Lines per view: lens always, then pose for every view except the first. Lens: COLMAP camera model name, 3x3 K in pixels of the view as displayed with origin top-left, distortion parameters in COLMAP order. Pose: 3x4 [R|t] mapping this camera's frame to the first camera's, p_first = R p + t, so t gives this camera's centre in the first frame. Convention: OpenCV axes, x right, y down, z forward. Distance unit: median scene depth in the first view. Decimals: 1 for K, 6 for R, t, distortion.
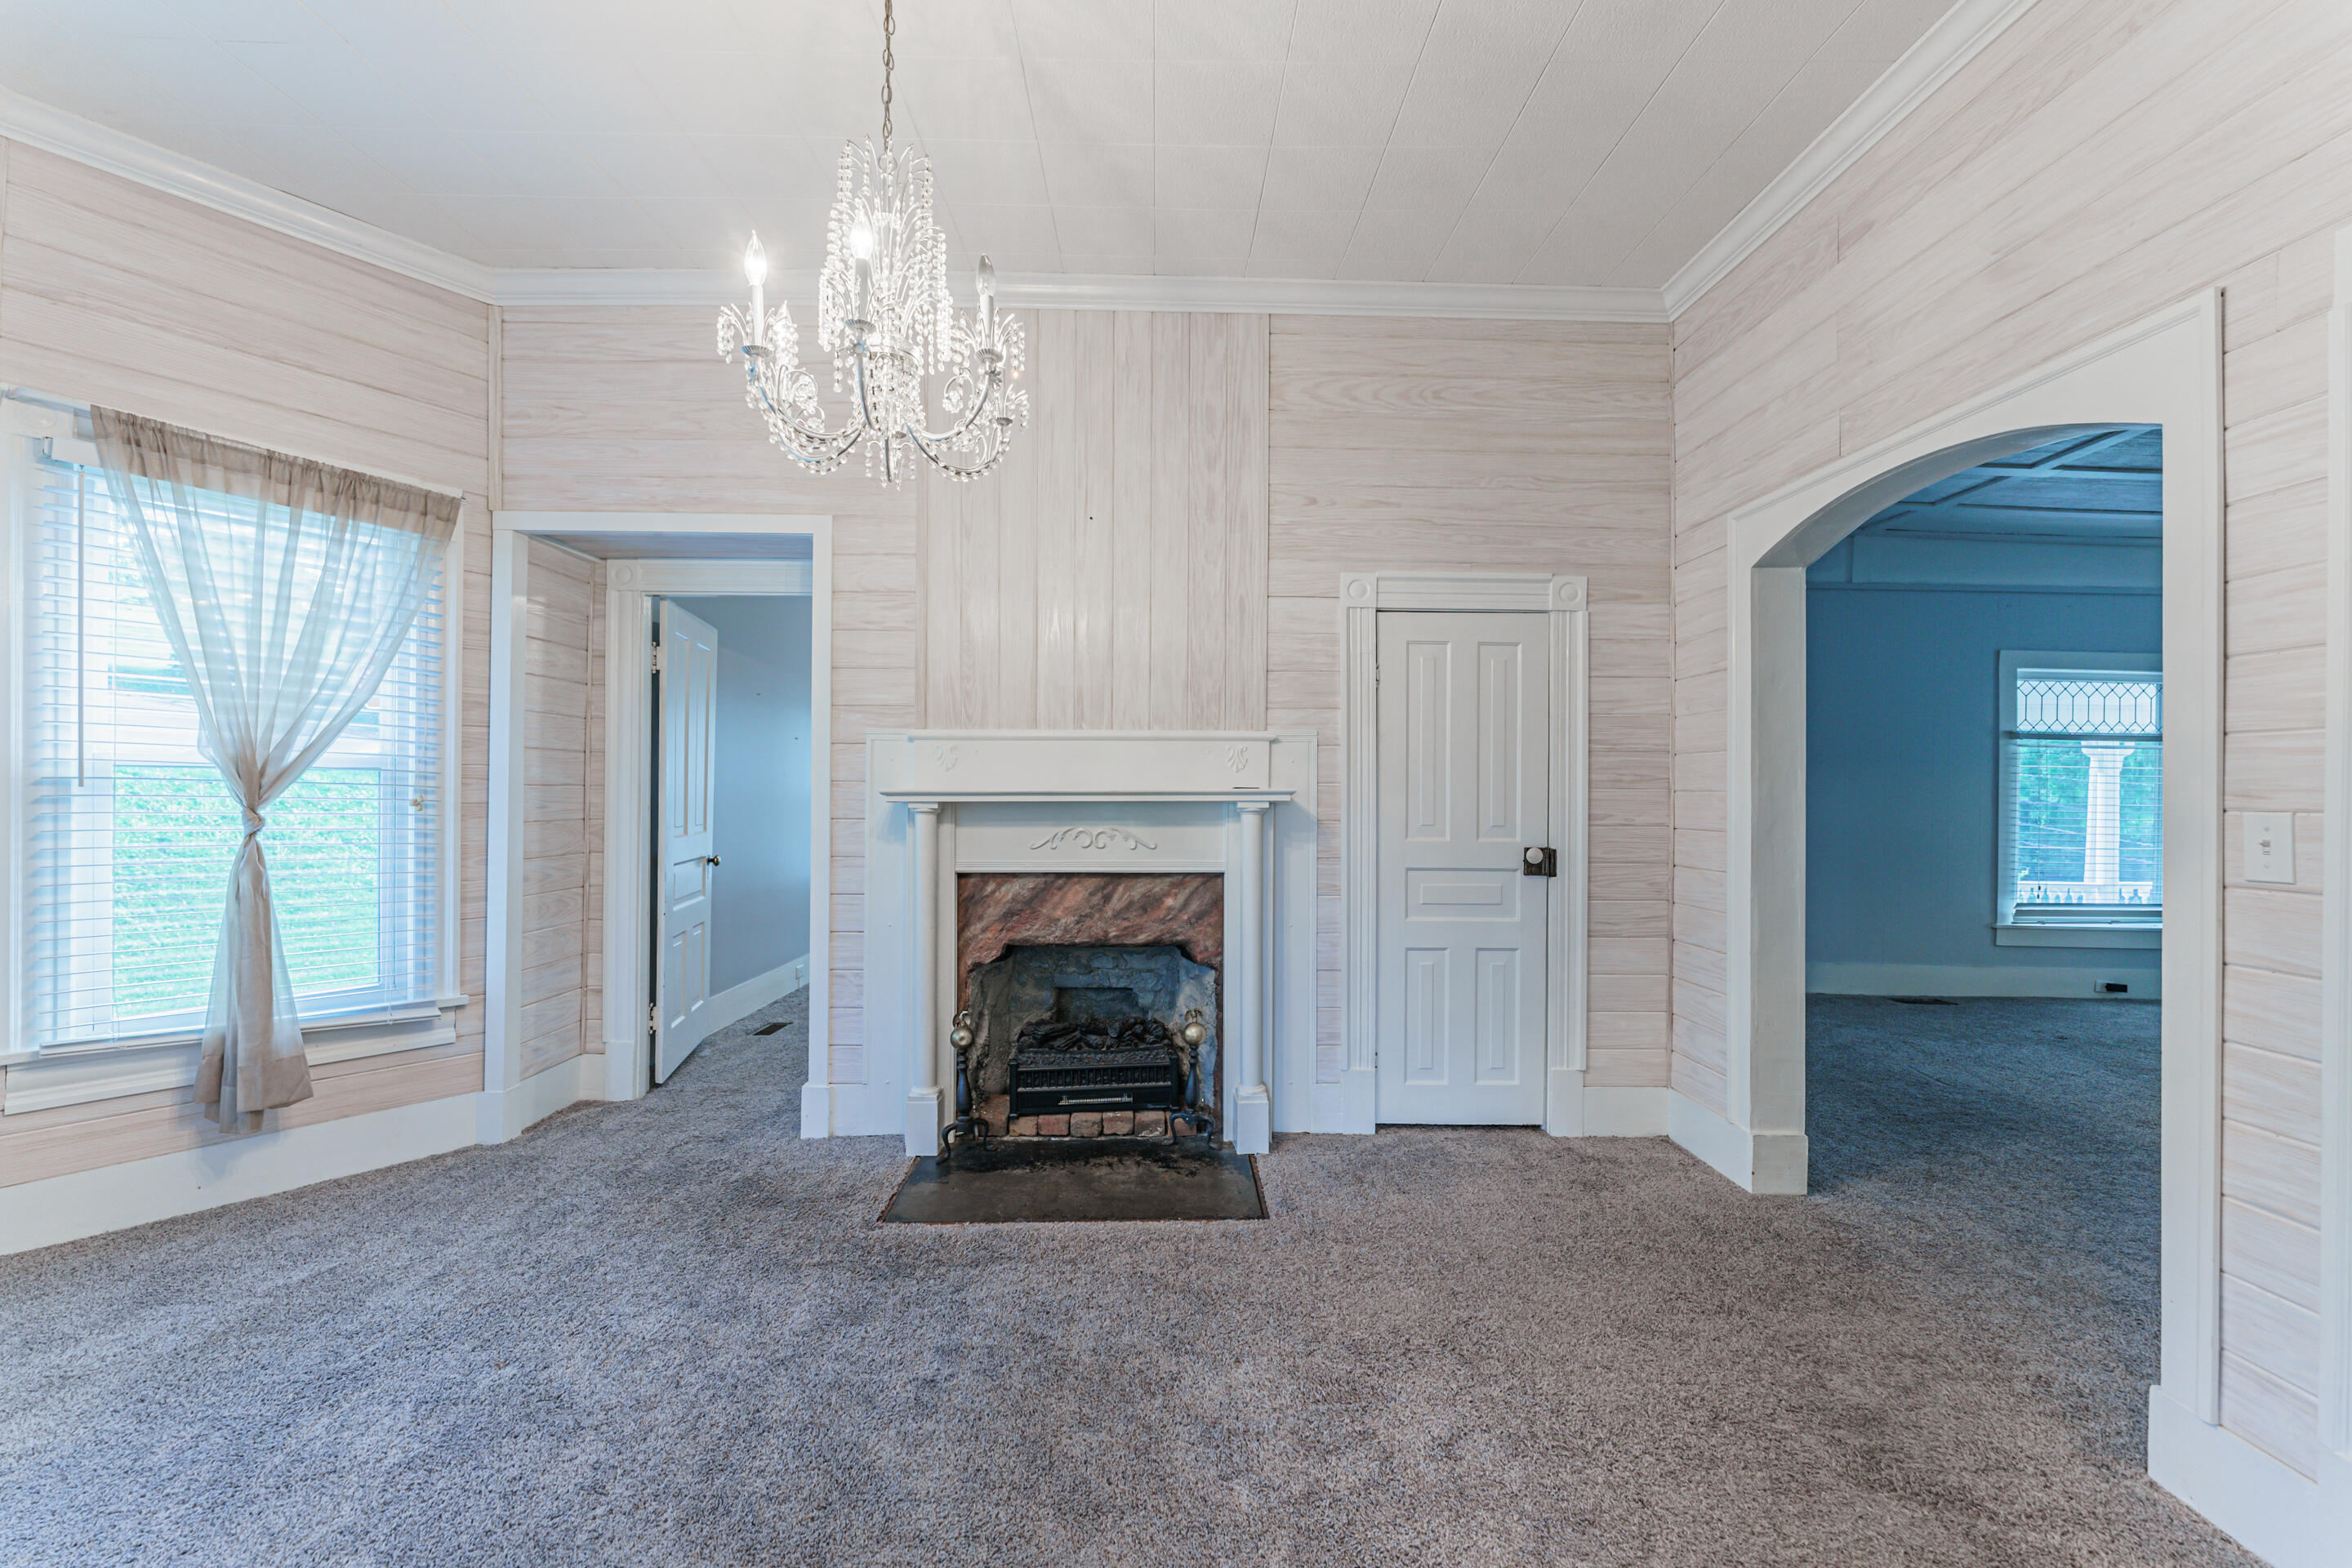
lens RADIAL K [[1057.9, 0, 1184.1], [0, 1057.9, 796.1], [0, 0, 1]] dist [-0.000430, -0.000064]
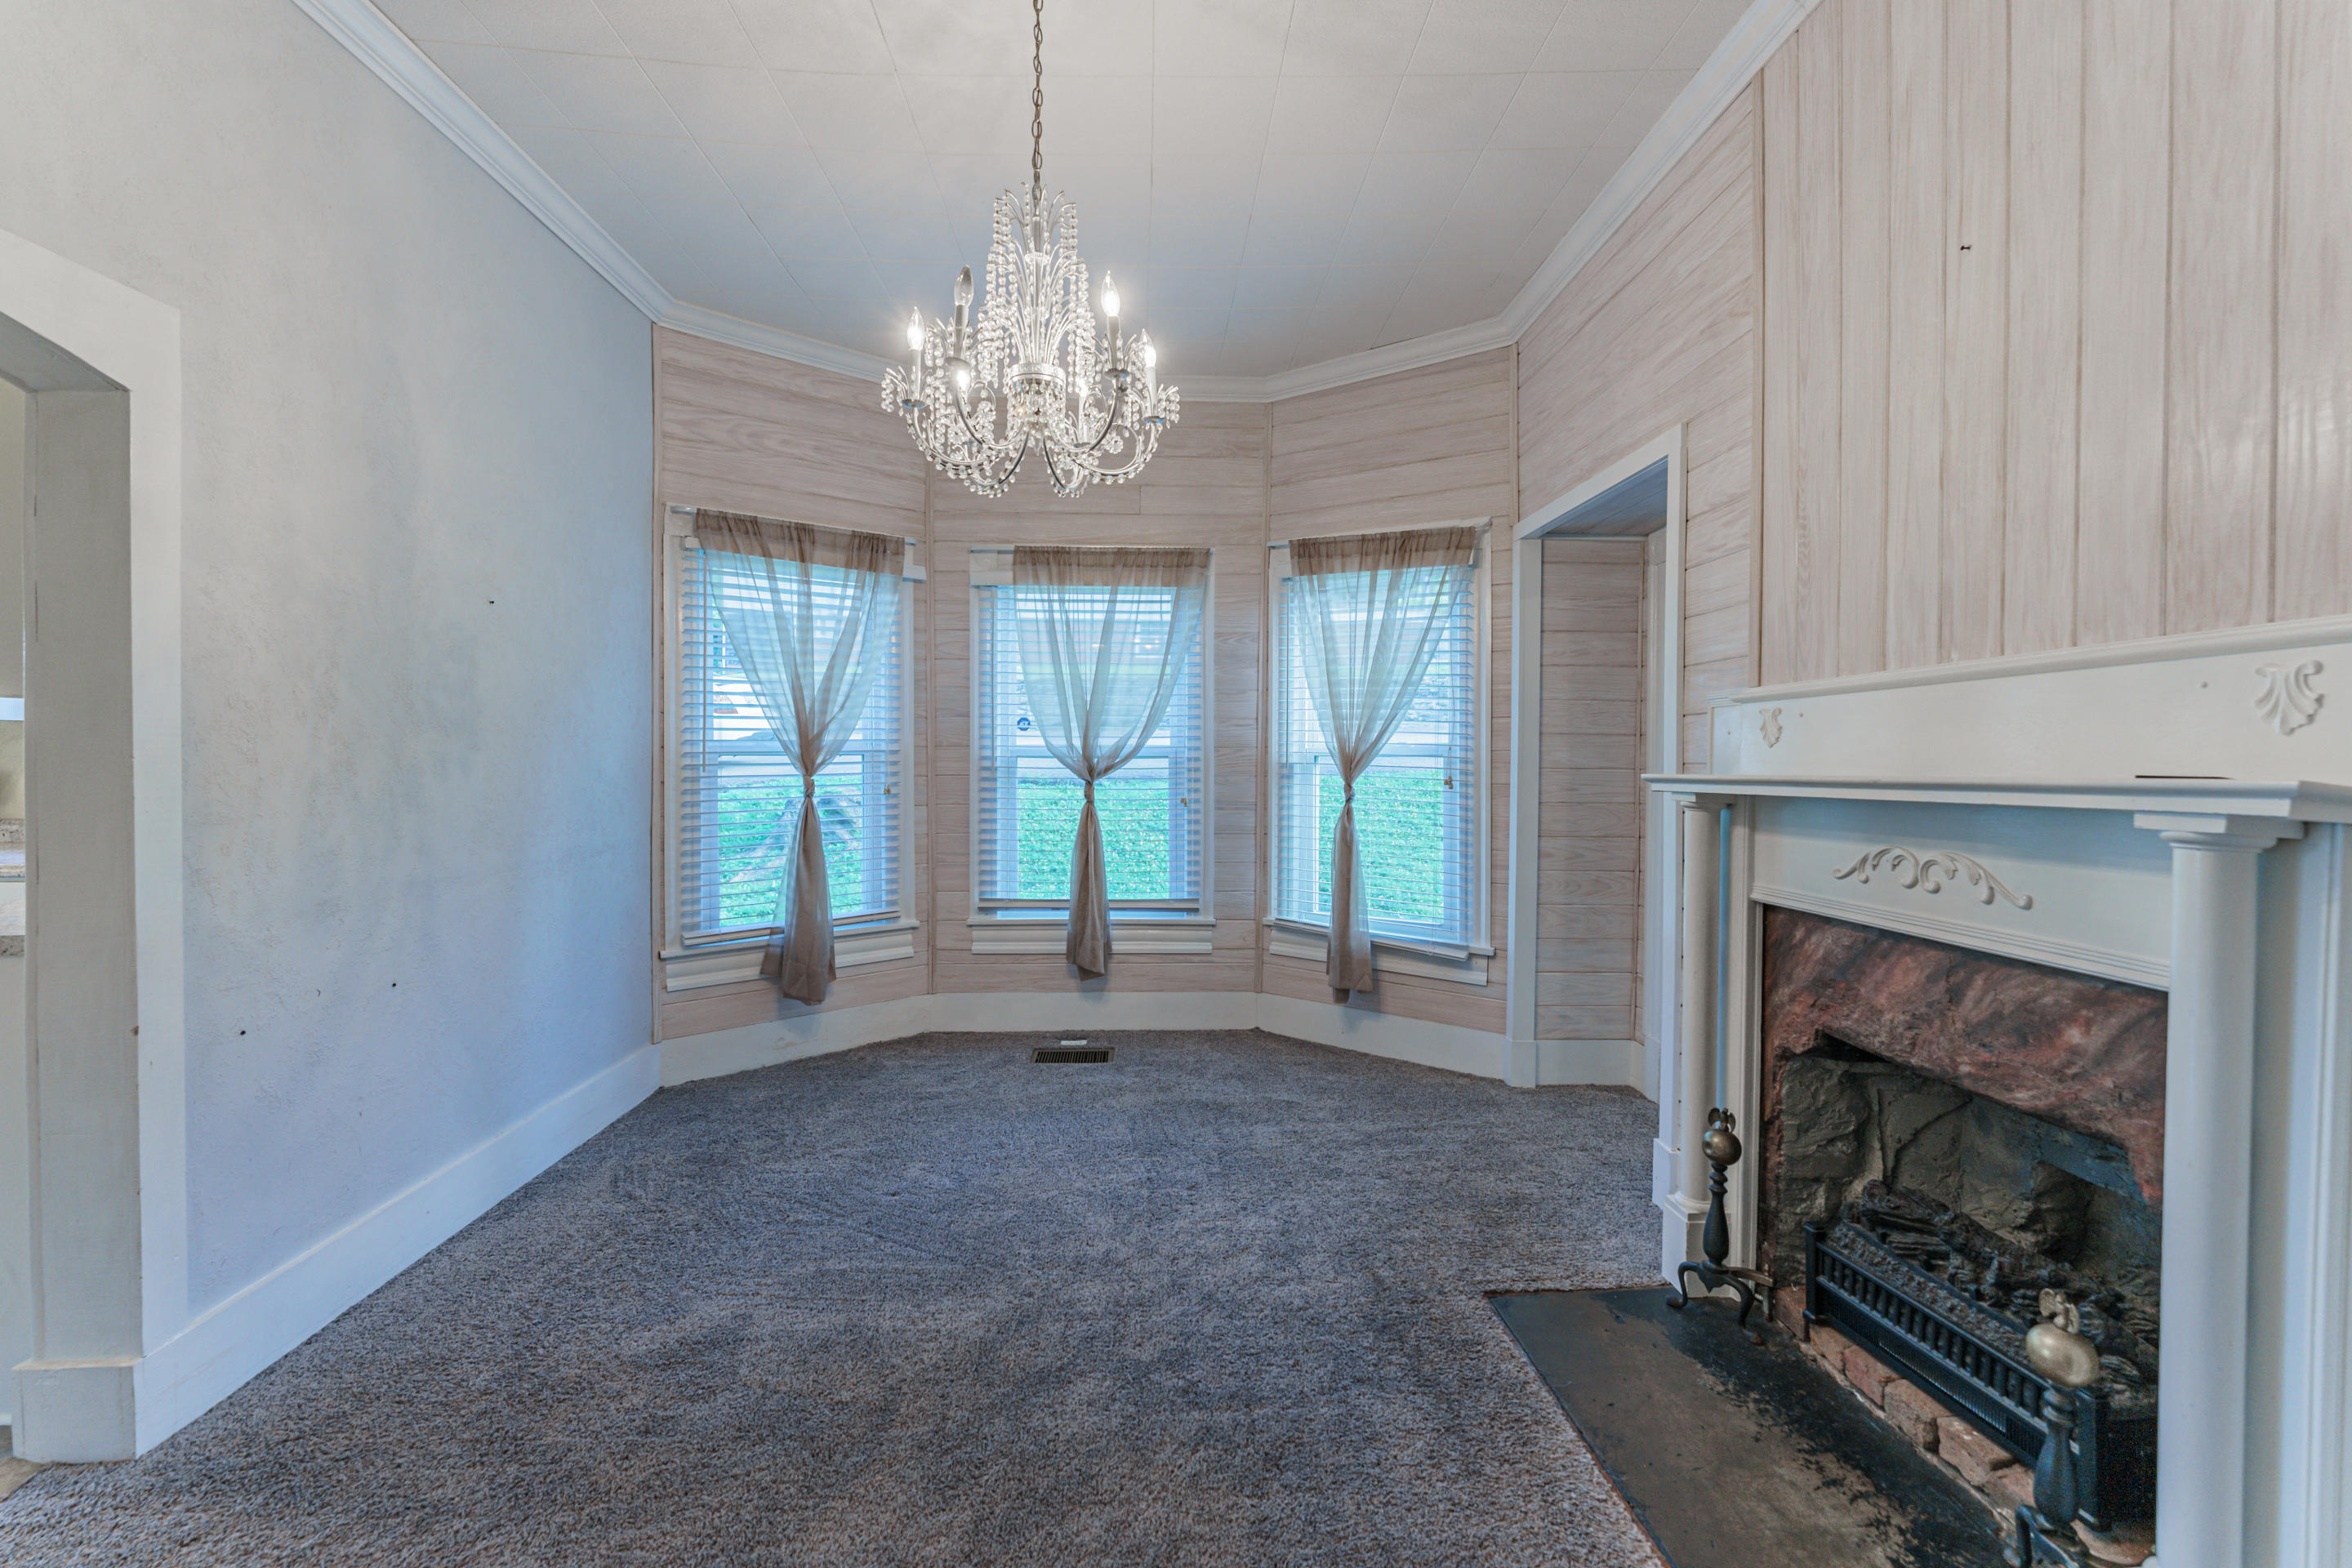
lens RADIAL K [[993.0, 0, 1137.1], [0, 993.0, 777.3], [0, 0, 1]] dist [-0.001285, -0.000236]
pose [[-0.044121, 0.010186, -0.998974, 0.417356], [-0.013515, 0.999850, 0.010791, -0.006747], [0.998935, 0.013977, -0.043976, 0.632632]]
